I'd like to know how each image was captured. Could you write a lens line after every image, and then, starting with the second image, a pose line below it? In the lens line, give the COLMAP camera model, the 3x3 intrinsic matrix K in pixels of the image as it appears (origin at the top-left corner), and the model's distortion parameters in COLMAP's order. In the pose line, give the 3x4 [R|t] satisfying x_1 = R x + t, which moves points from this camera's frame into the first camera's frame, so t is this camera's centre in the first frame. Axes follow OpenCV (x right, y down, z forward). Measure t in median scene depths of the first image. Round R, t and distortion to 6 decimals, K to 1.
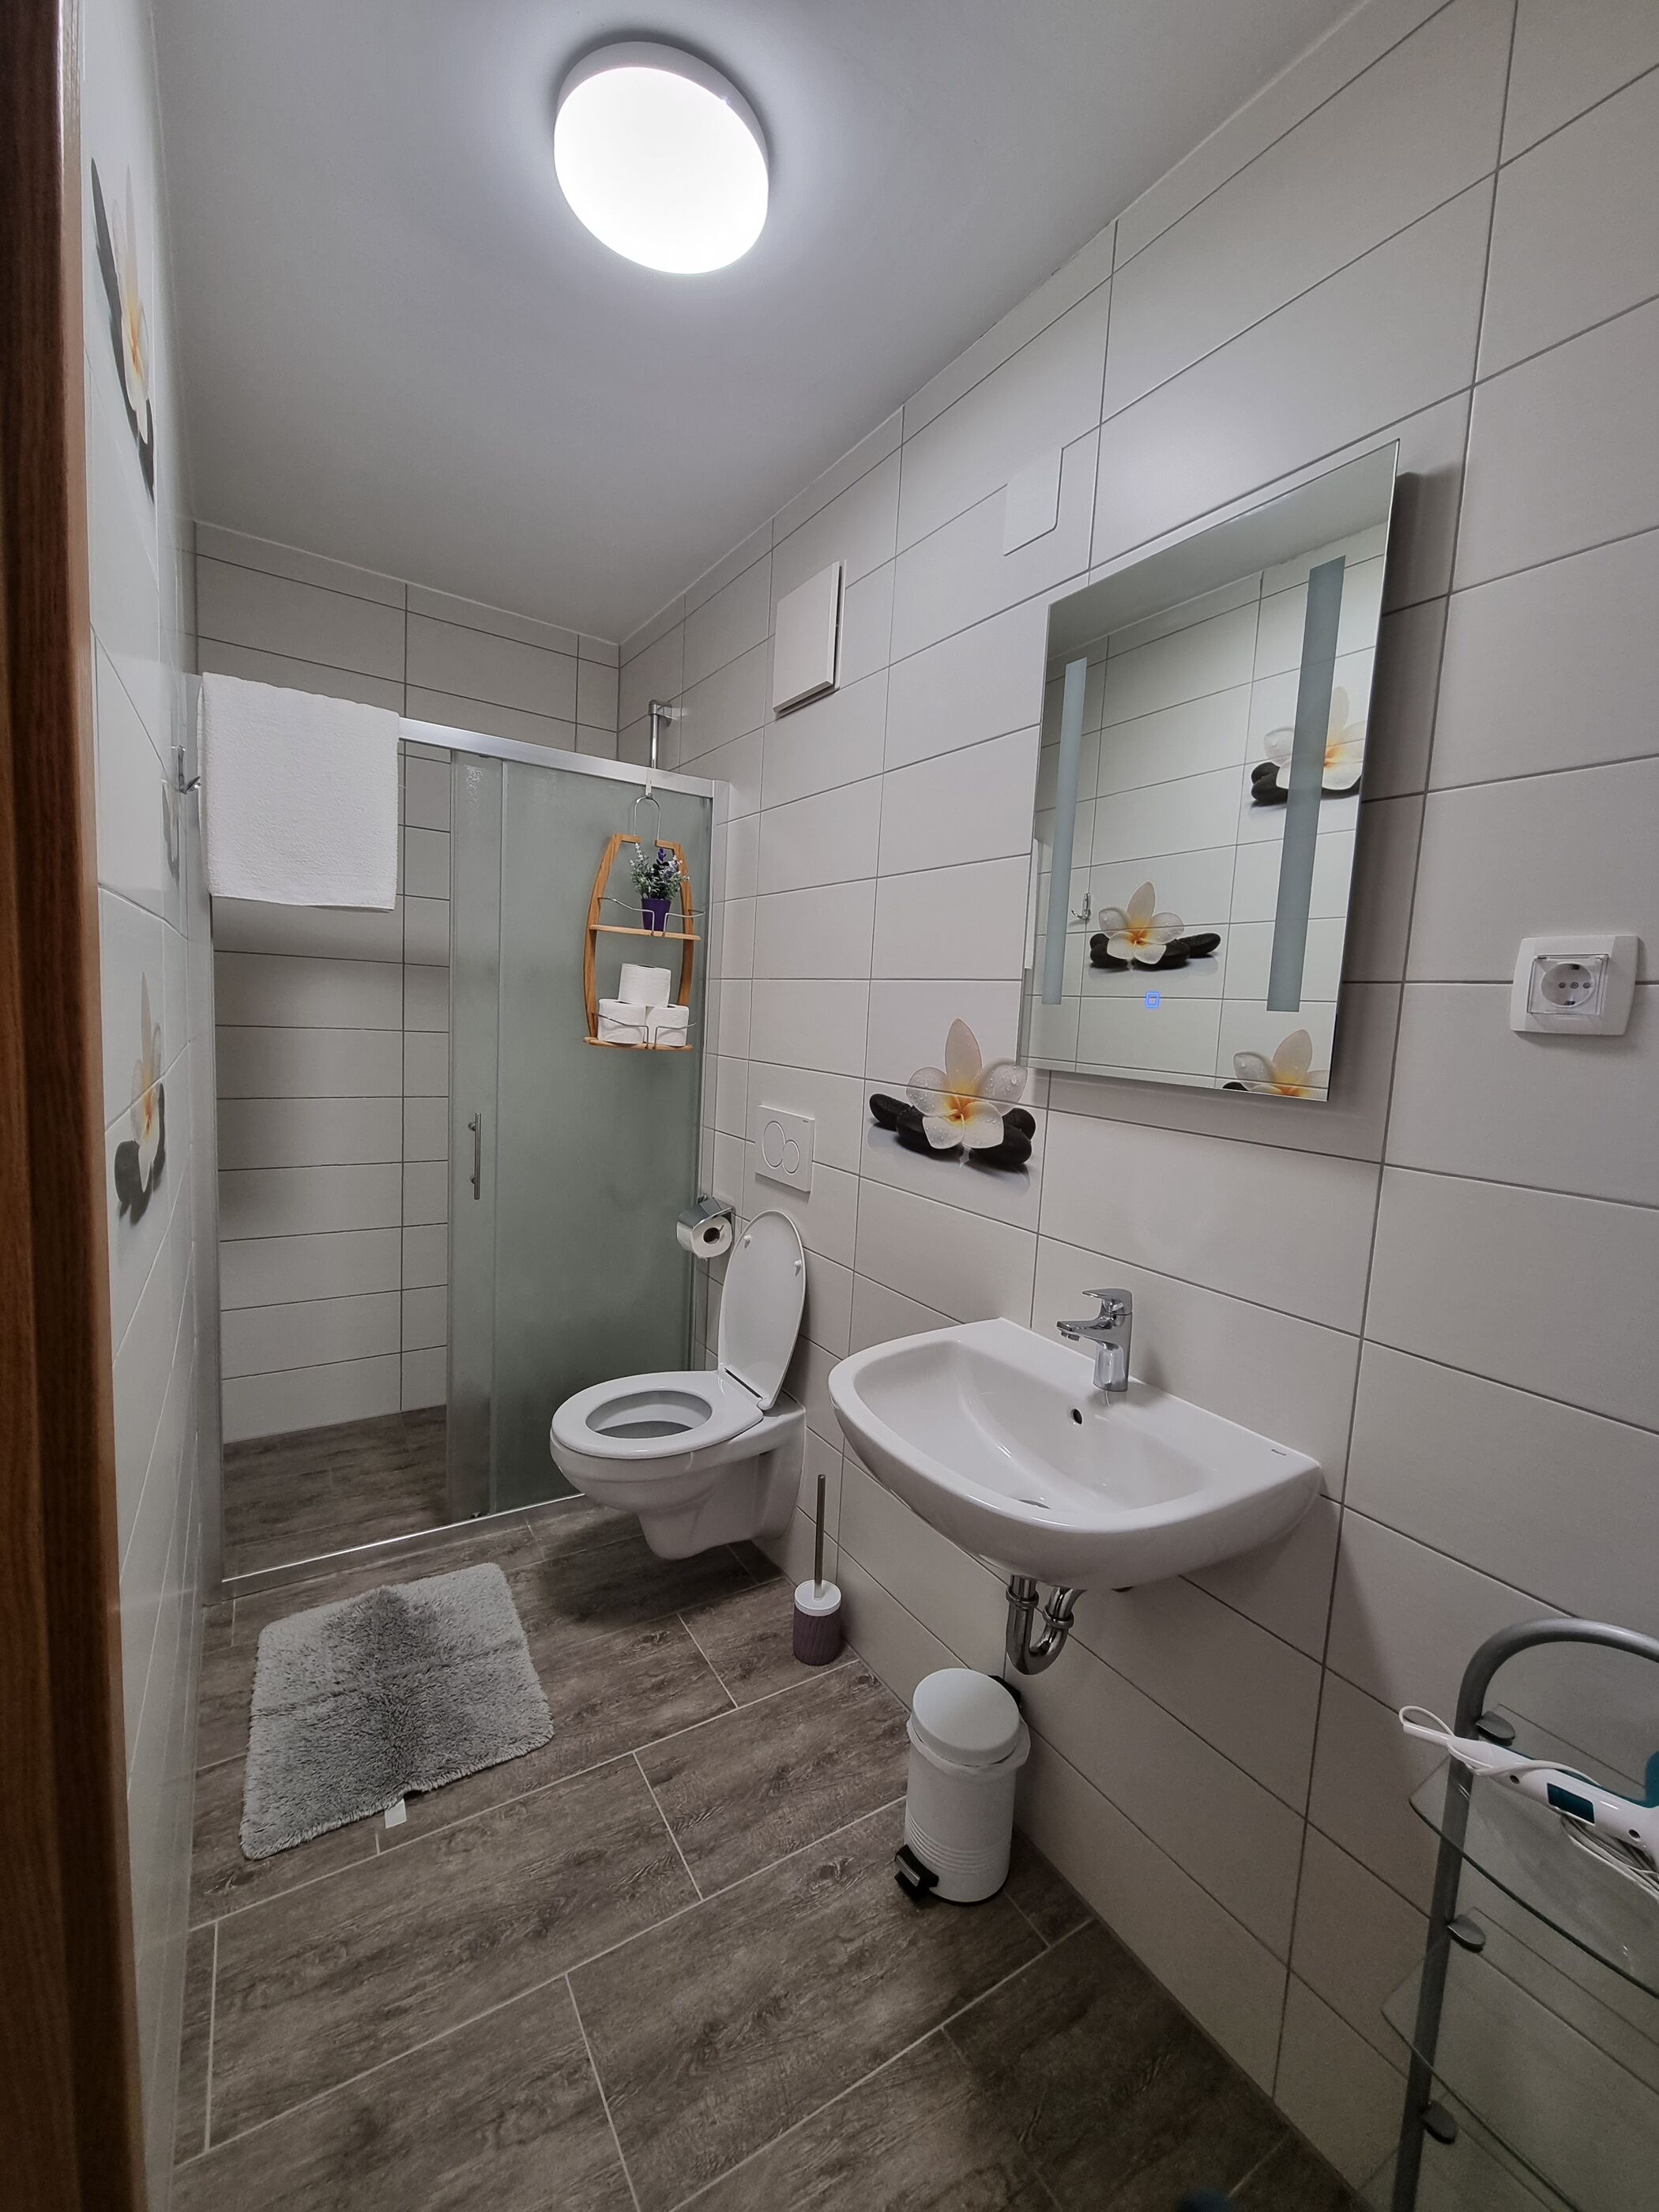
lens RADIAL K [[905.8, 0, 831.6], [0, 905.8, 1106.1], [0, 0, 1]] dist [-0.001912, -0.000309]
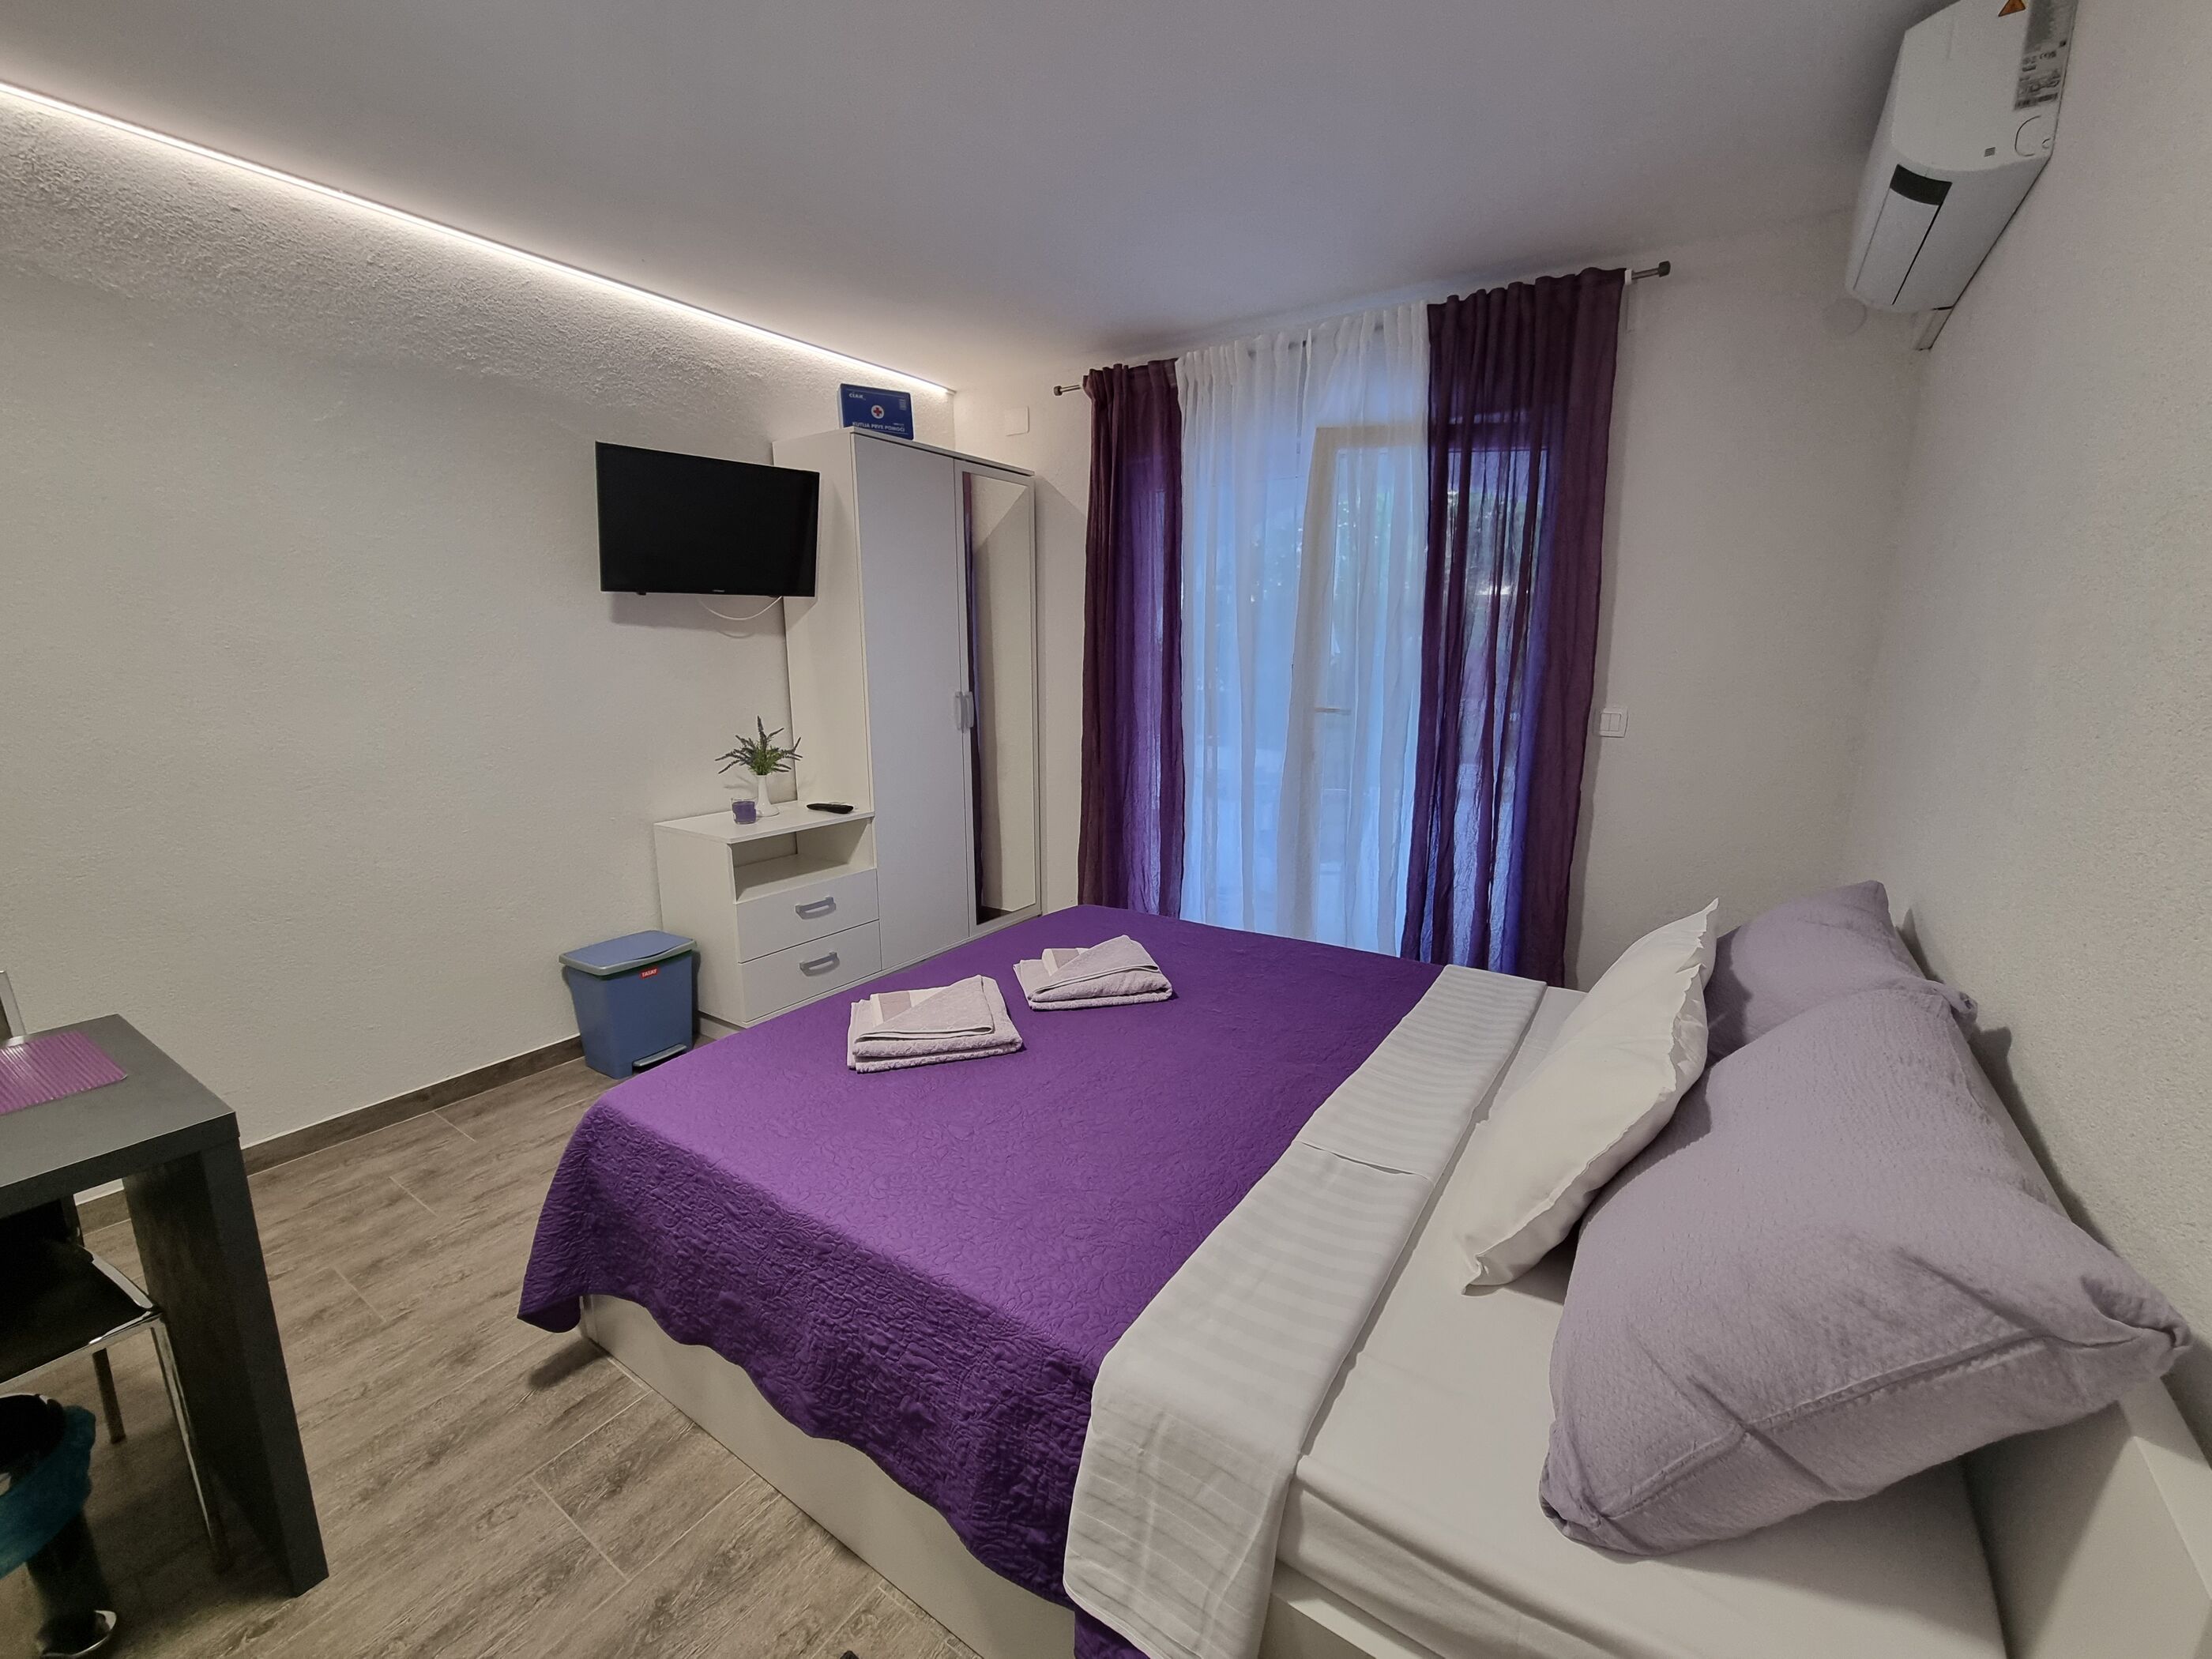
lens RADIAL K [[905.8, 0, 1106.0], [0, 905.8, 822.2], [0, 0, 1]] dist [-0.001912, -0.000309]
pose [[-0.913802, 0.029090, -0.405116, -0.381761], [-0.083576, 0.962620, 0.257640, -0.207026], [0.397468, 0.269290, -0.877213, 1.801319]]
